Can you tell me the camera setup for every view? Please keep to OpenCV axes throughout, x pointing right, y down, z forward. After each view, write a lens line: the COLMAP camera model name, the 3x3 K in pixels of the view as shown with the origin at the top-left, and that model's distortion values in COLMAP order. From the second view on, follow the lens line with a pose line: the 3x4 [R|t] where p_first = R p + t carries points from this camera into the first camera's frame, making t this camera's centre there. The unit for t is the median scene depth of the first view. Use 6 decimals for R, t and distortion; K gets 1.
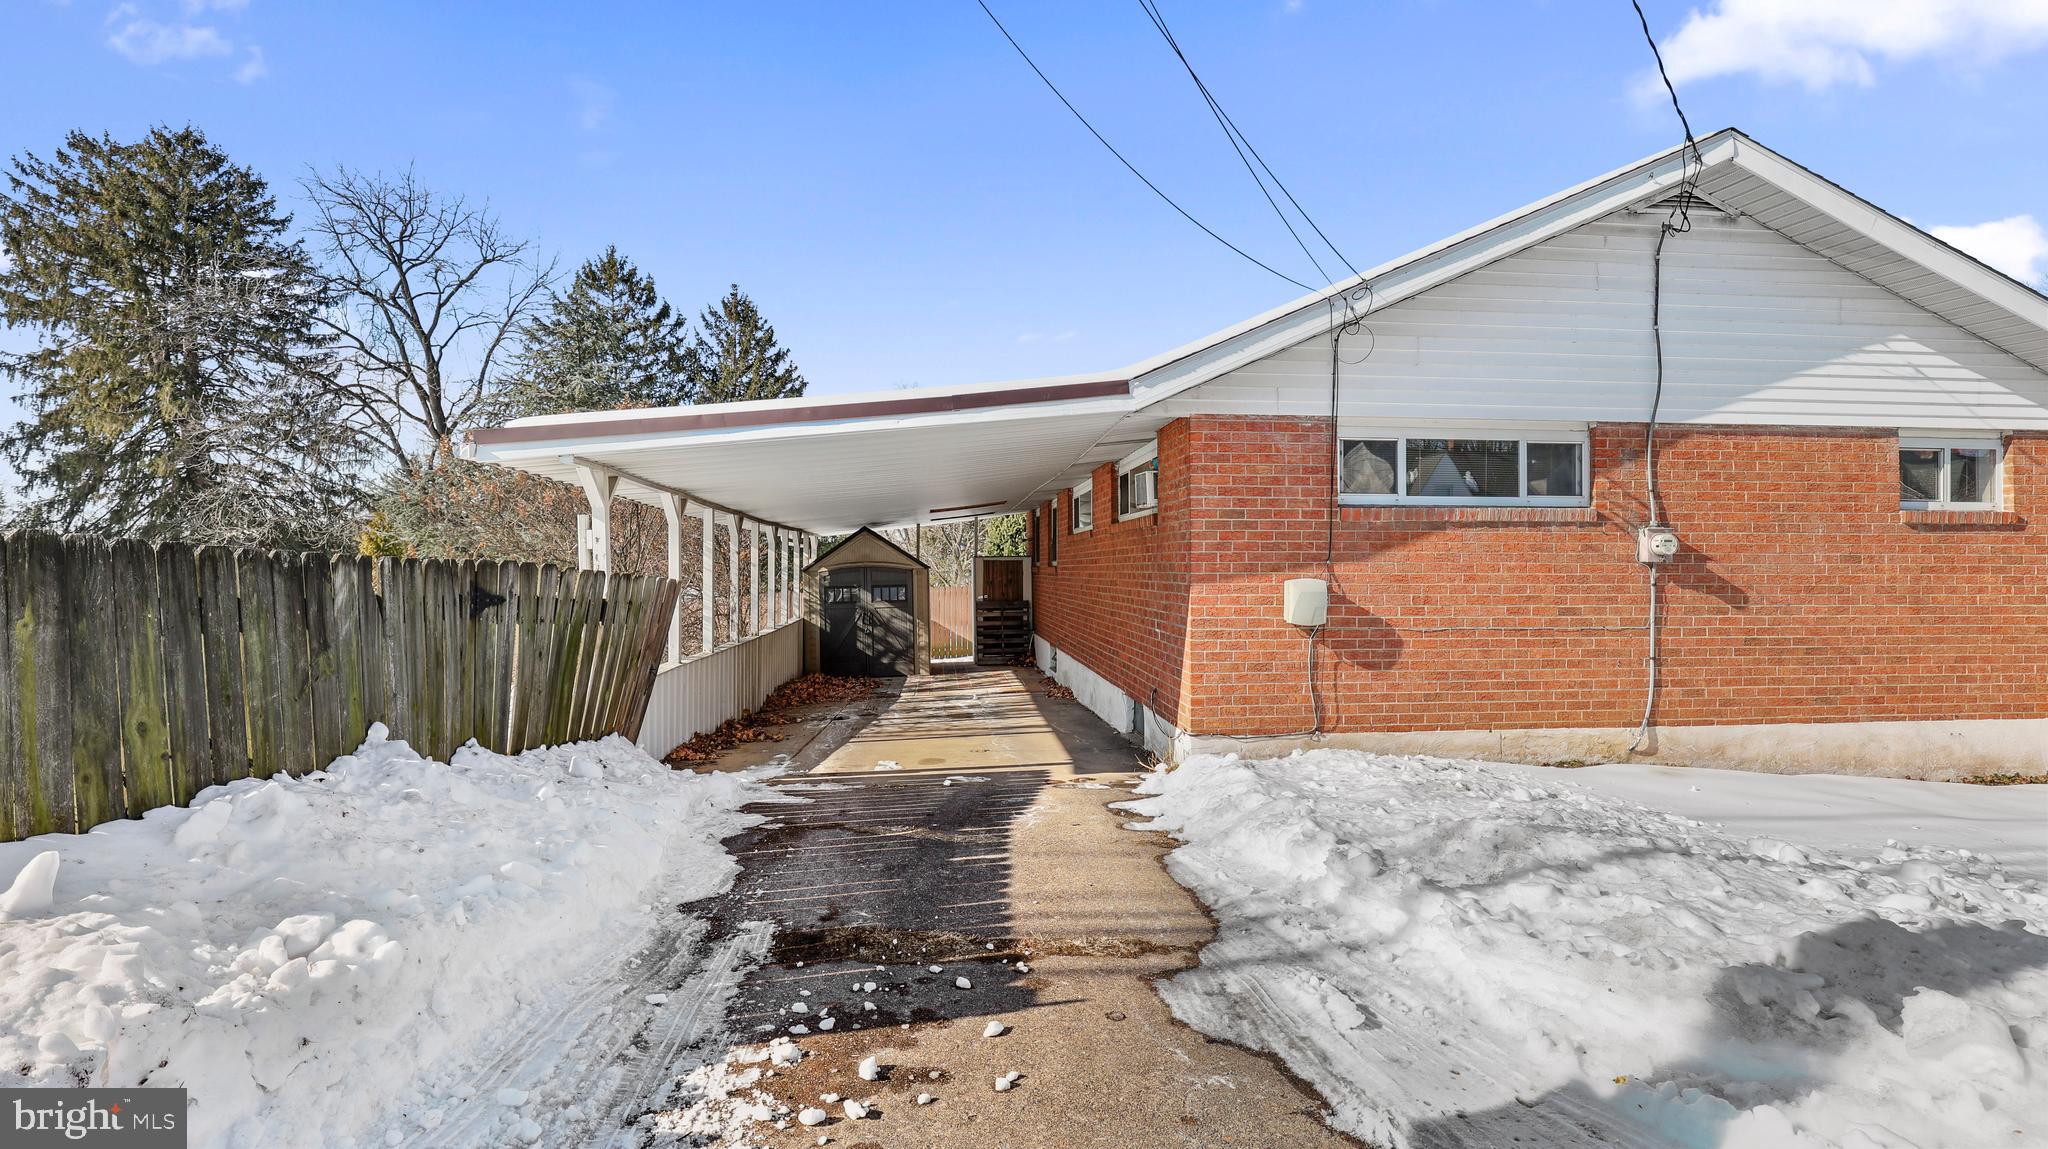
lens RADIAL K [[925.5, 0, 1037.9], [0, 925.5, 564.9], [0, 0, 1]] dist [0.001188, -0.000958]
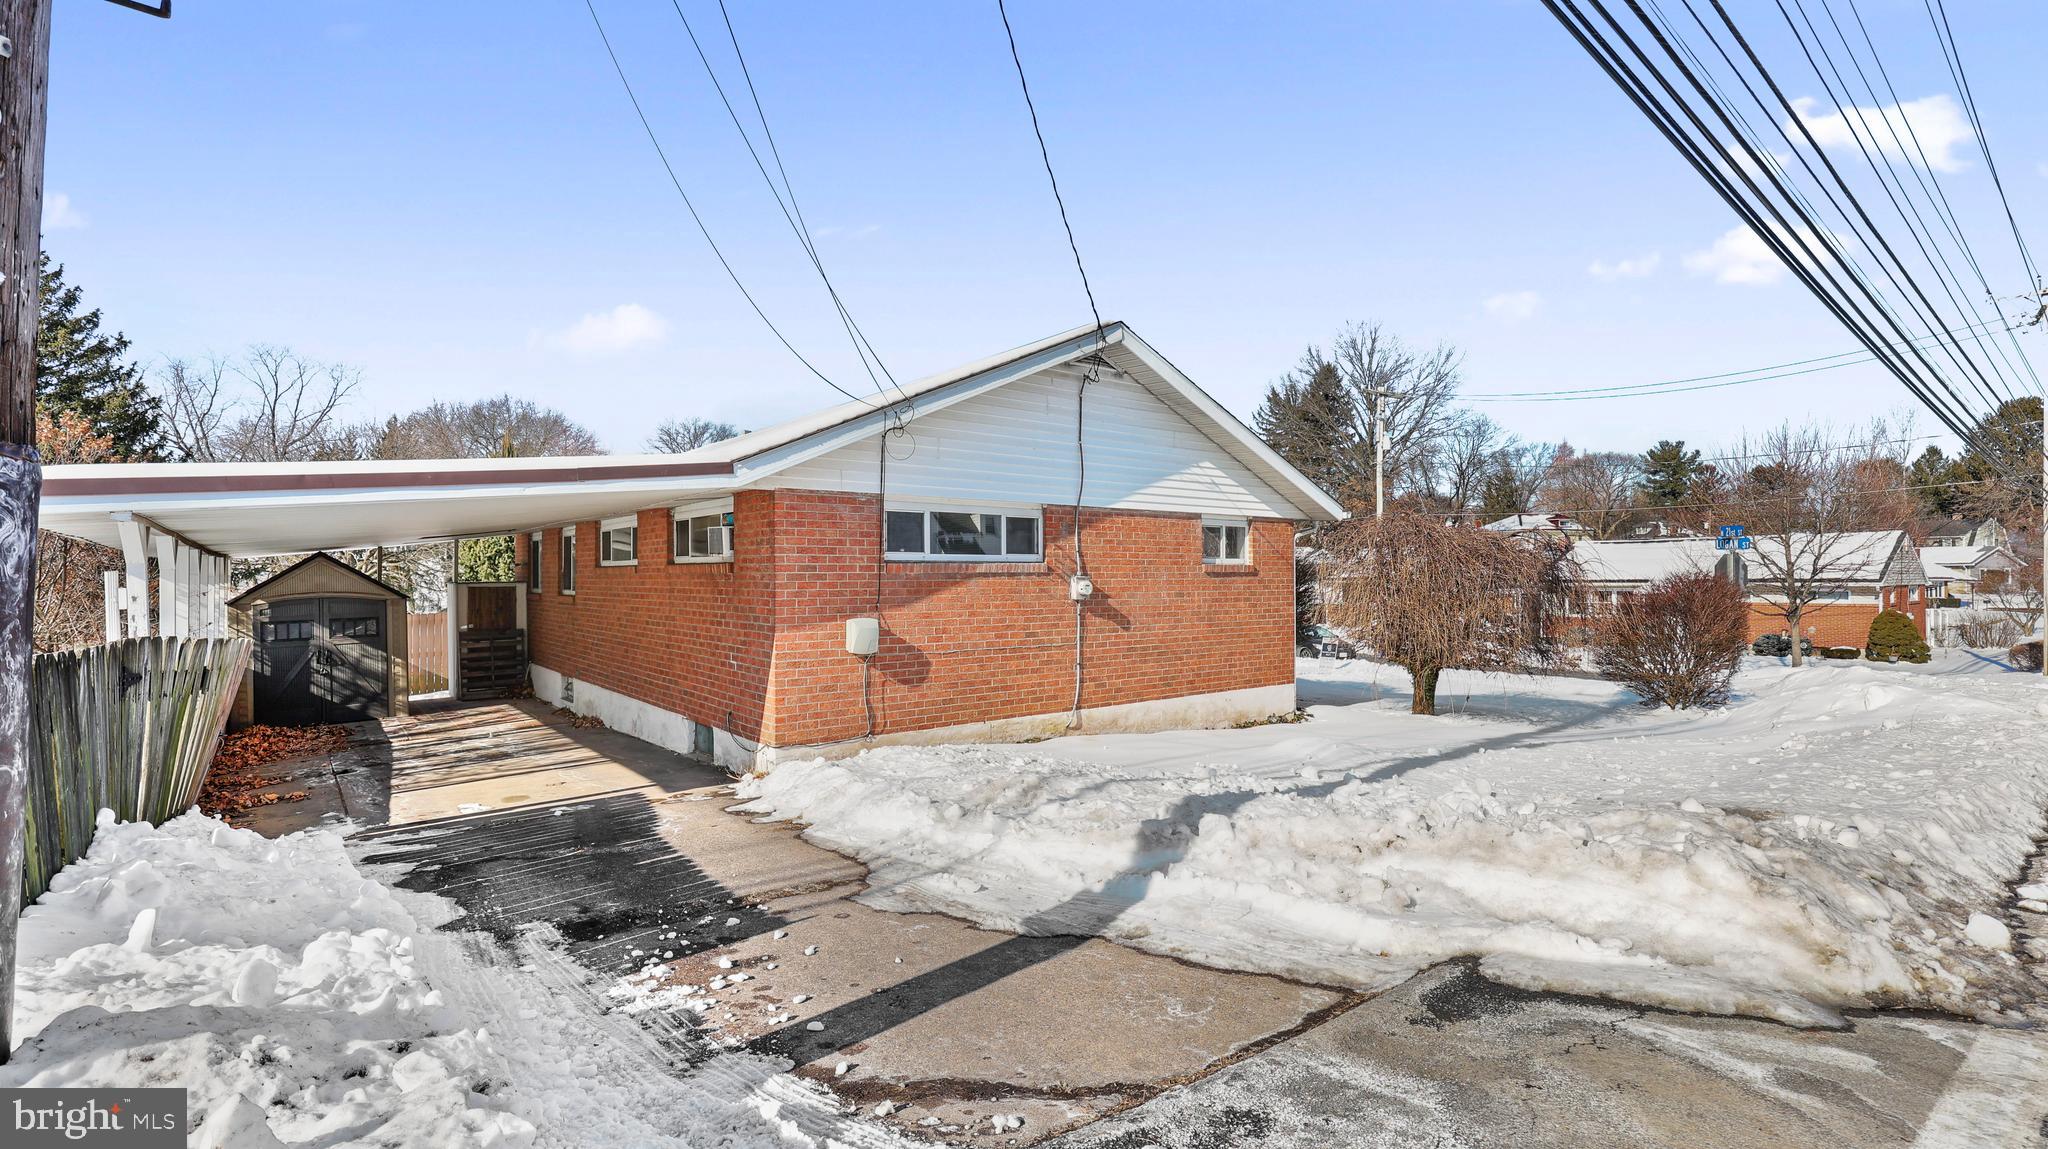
lens RADIAL K [[925.5, 0, 1037.9], [0, 925.5, 564.9], [0, 0, 1]] dist [0.001188, -0.000958]
pose [[0.841601, 0.003208, 0.540090, -0.198313], [0.001583, 0.999963, -0.008406, -0.046586], [-0.540097, 0.007930, 0.841565, -0.221371]]
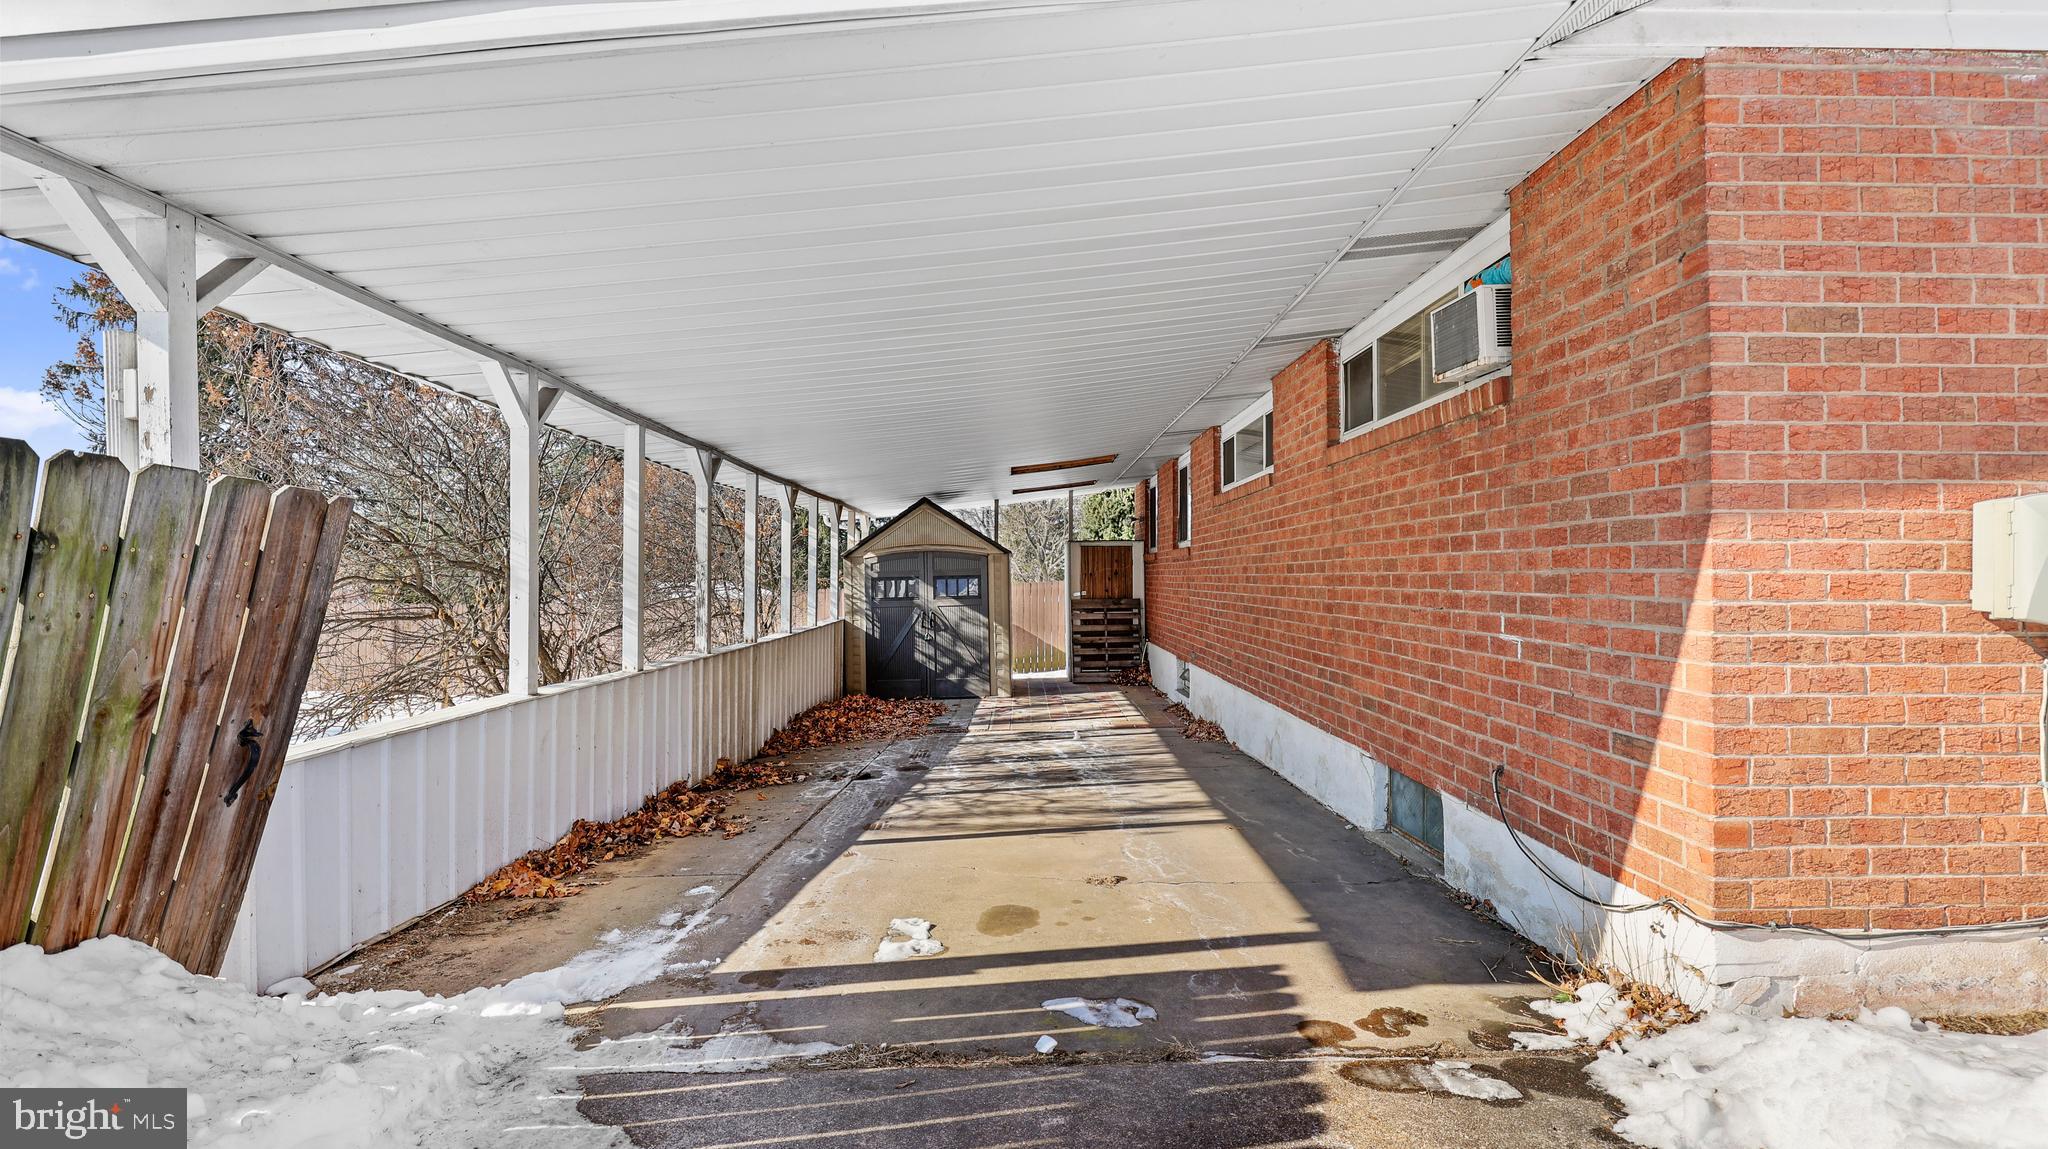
lens RADIAL K [[925.5, 0, 1037.9], [0, 925.5, 564.9], [0, 0, 1]] dist [0.001188, -0.000958]
pose [[0.995953, -0.001275, -0.089866, -0.063383], [0.000519, 0.999964, -0.008444, 0.042808], [0.089873, 0.008363, 0.995918, 0.584315]]
